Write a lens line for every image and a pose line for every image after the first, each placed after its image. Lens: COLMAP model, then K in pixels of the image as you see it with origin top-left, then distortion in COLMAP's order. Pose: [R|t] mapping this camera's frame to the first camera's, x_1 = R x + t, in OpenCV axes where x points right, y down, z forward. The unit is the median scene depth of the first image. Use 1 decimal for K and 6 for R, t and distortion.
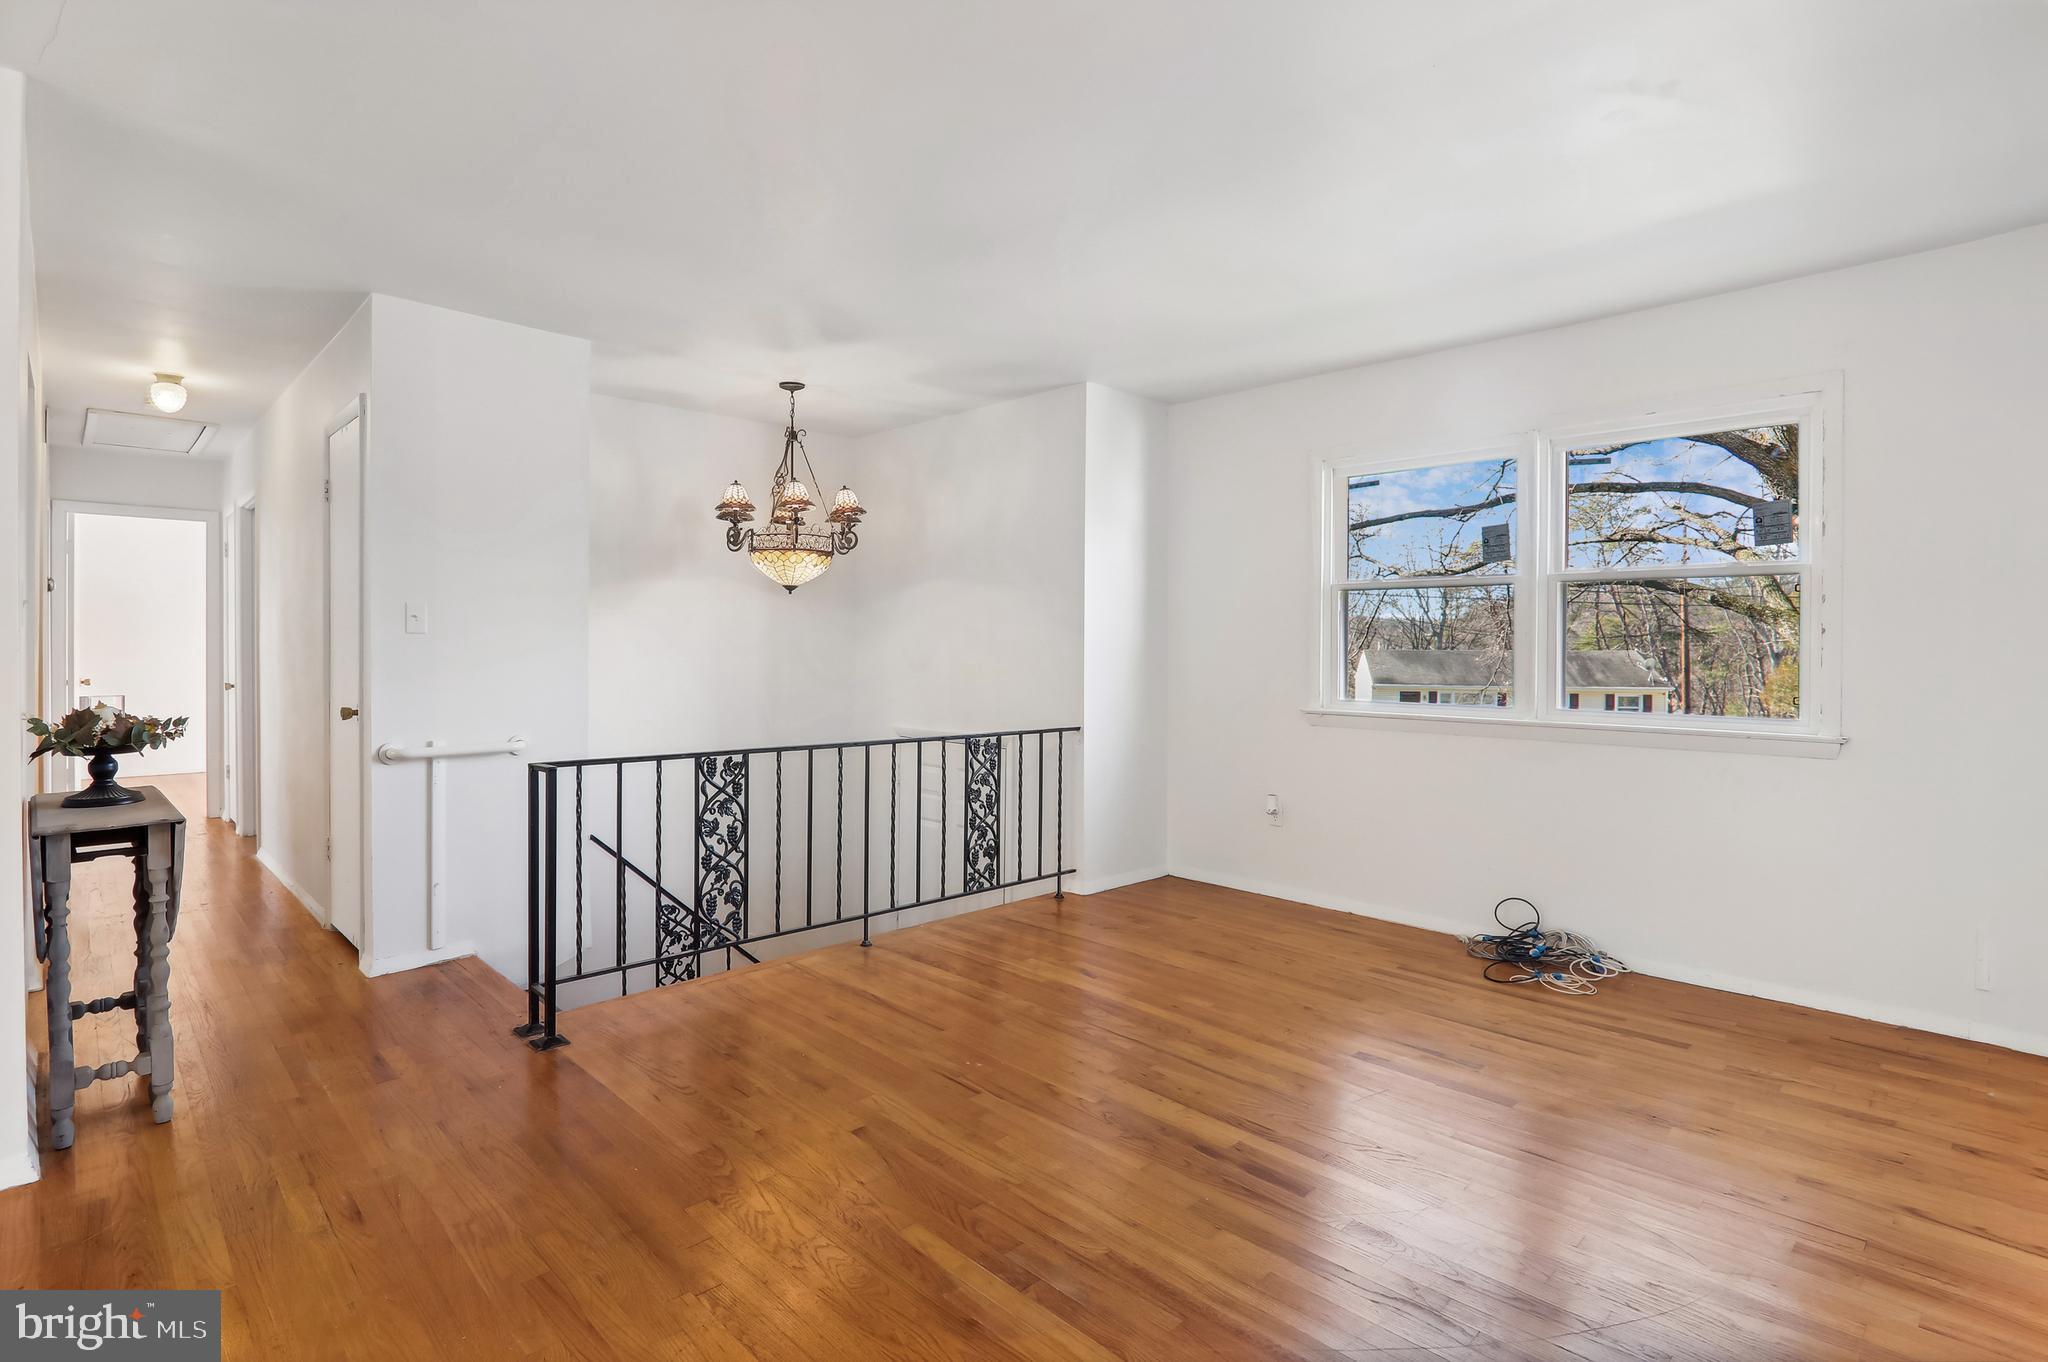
lens RADIAL K [[1001.4, 0, 1077.7], [0, 1001.4, 648.1], [0, 0, 1]] dist [0.002227, 0.000040]
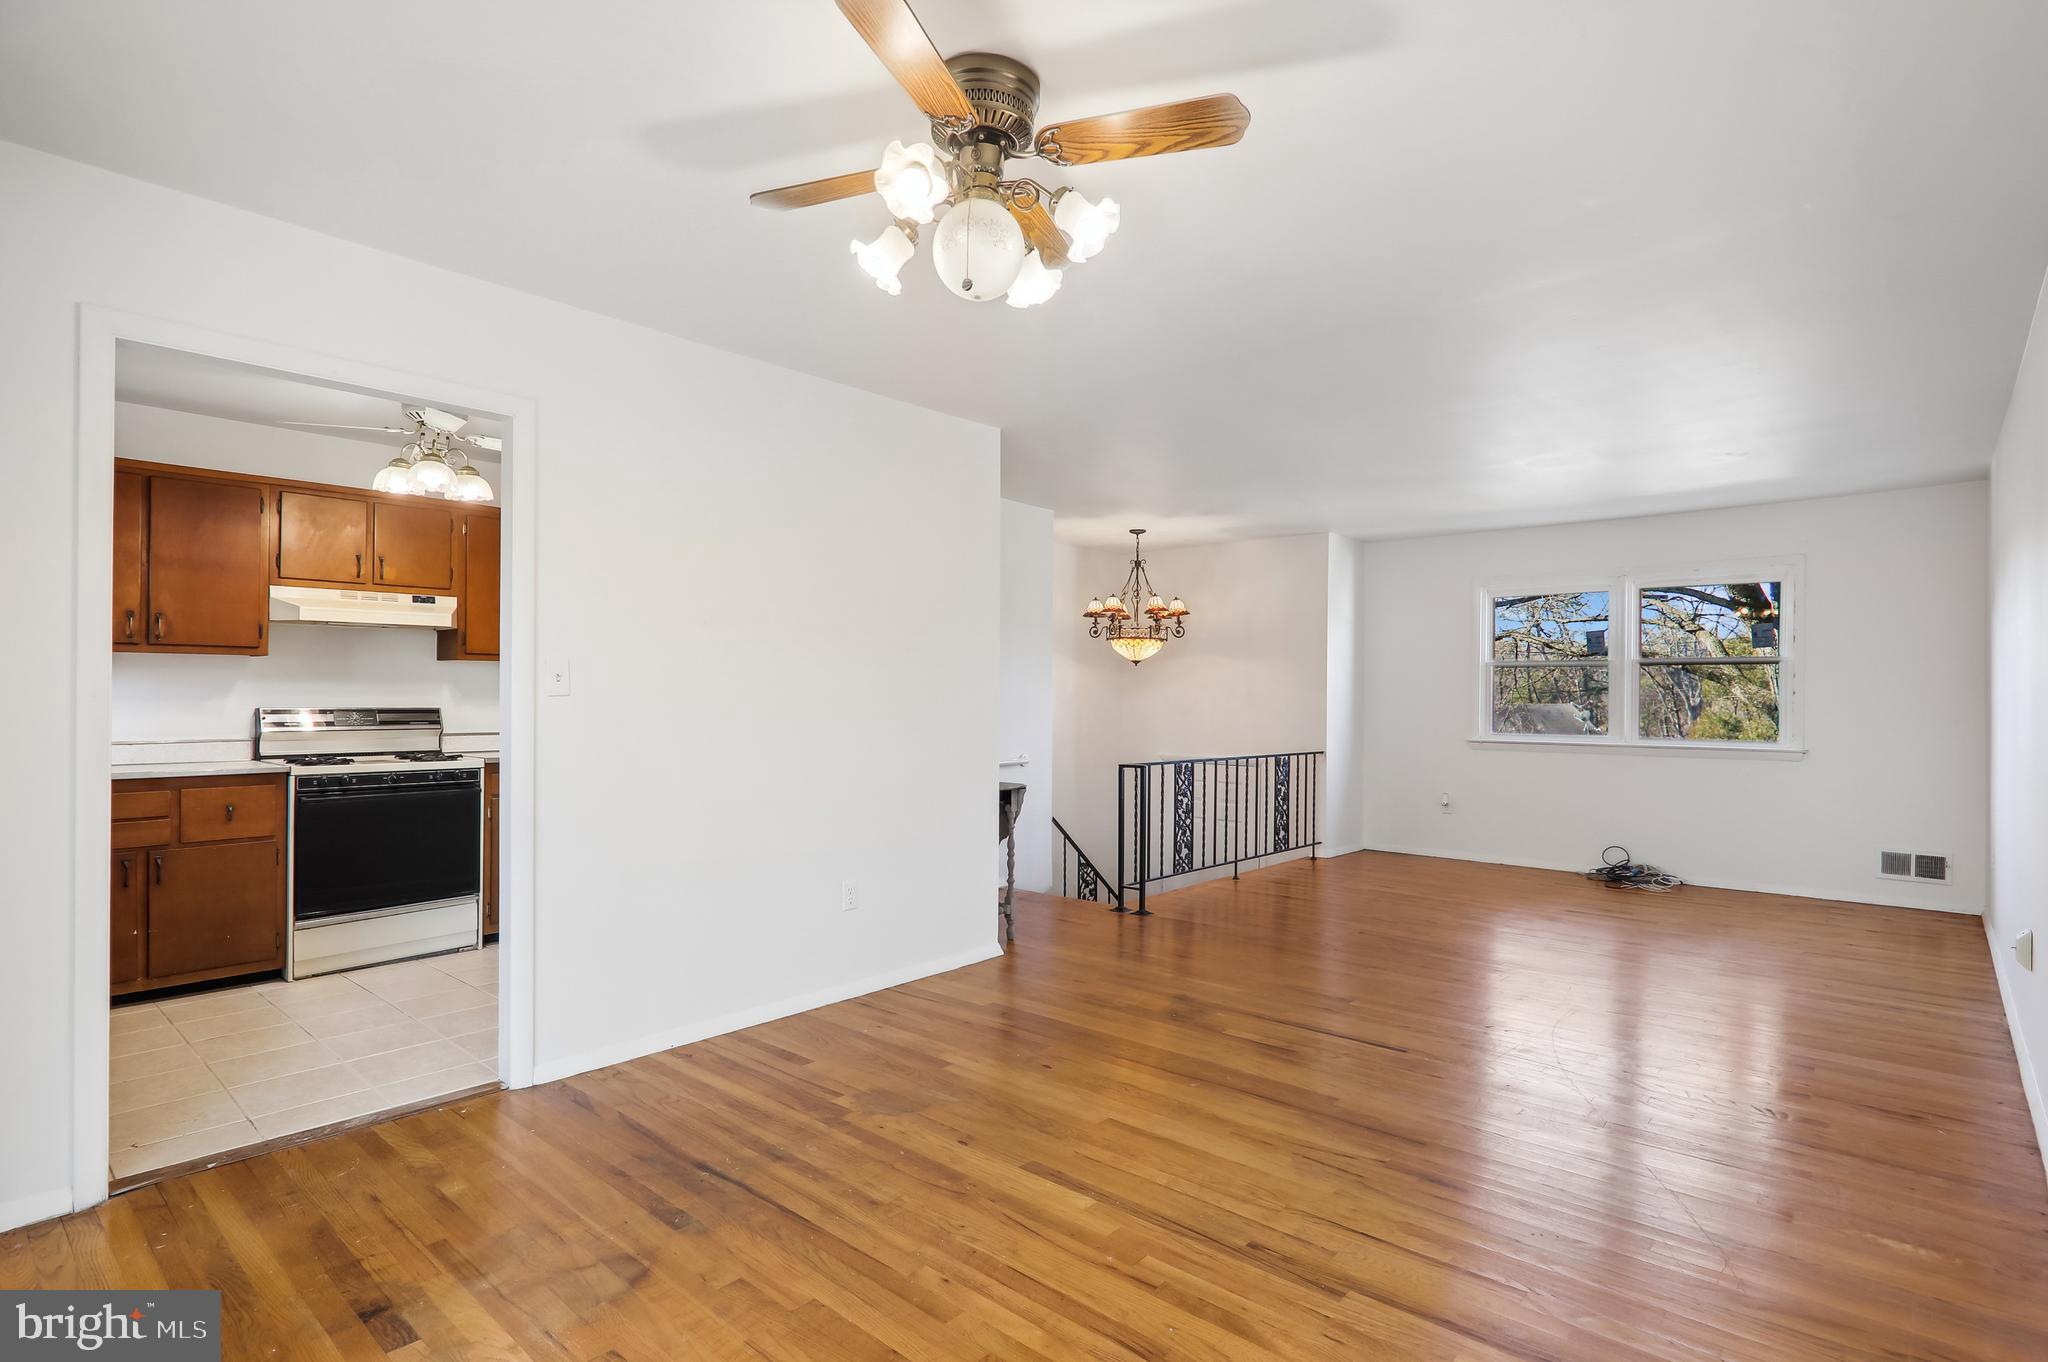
lens RADIAL K [[1009.4, 0, 1050.5], [0, 1009.4, 687.0], [0, 0, 1]] dist [0.001293, -0.000518]
pose [[0.998391, 0.006970, 0.056272, -0.526139], [-0.006765, 0.999970, -0.003831, -0.014299], [-0.056297, 0.003444, 0.998408, -0.574279]]
